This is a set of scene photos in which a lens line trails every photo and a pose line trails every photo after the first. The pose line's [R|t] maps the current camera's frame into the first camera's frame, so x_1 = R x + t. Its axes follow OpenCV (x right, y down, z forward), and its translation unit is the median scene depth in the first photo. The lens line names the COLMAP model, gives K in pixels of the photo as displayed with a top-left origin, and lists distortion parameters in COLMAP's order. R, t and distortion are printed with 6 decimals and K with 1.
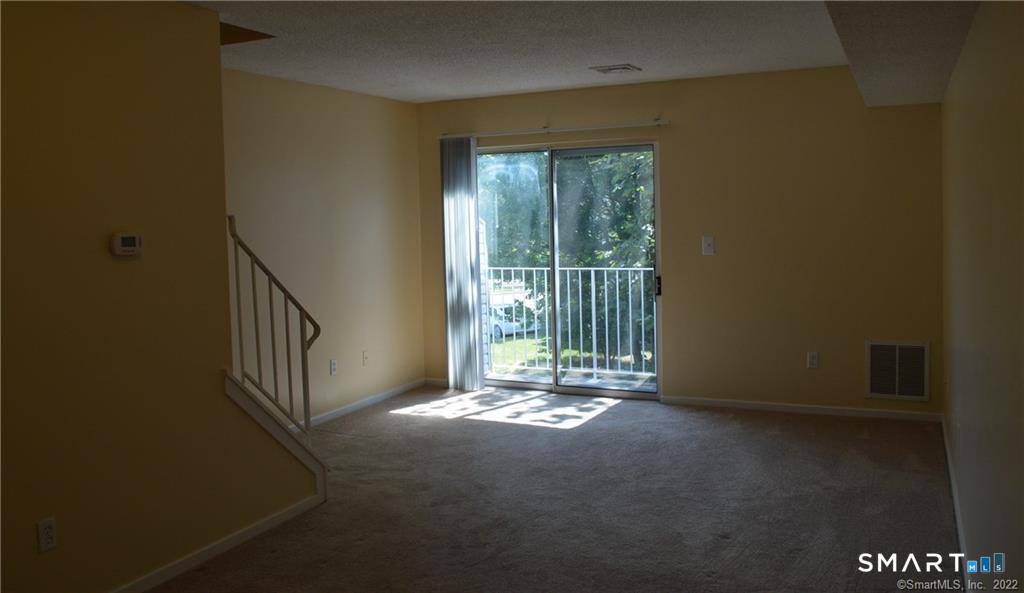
lens RADIAL K [[760.7, 0, 512.0], [0, 760.7, 296.5], [0, 0, 1]] dist [-0.076676, -0.002082]
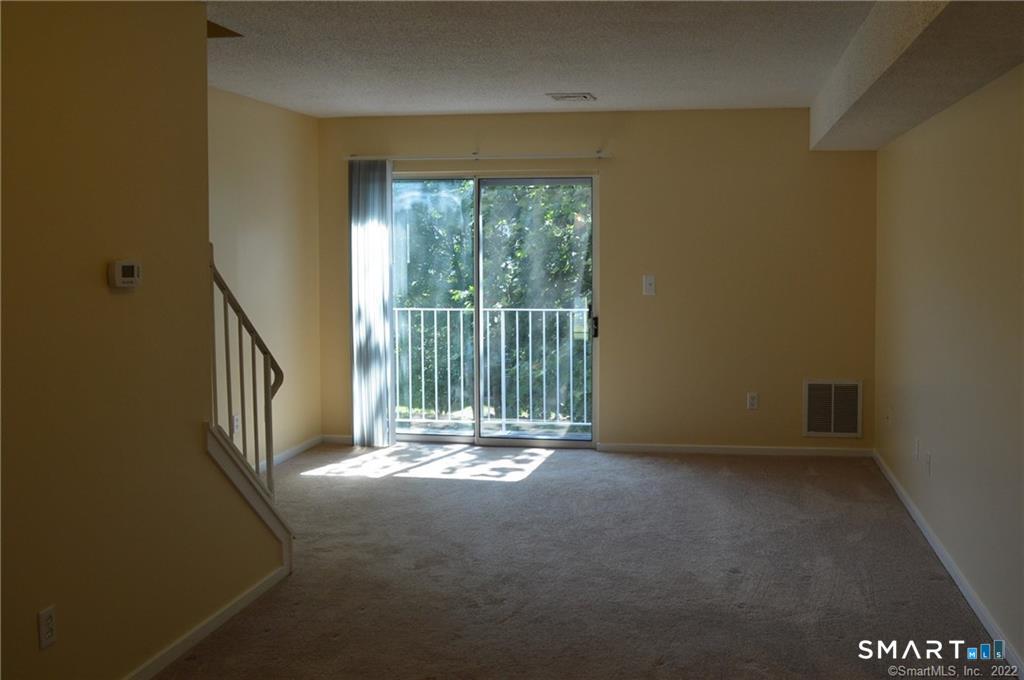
lens RADIAL K [[903.1, 0, 512.0], [0, 903.1, 340.0], [0, 0, 1]] dist [-0.075503, 0.004821]
pose [[0.959731, -0.005634, 0.280864, -0.231465], [0.007523, 0.999956, -0.005651, 0.007915], [-0.280819, 0.007537, 0.959731, -0.052841]]
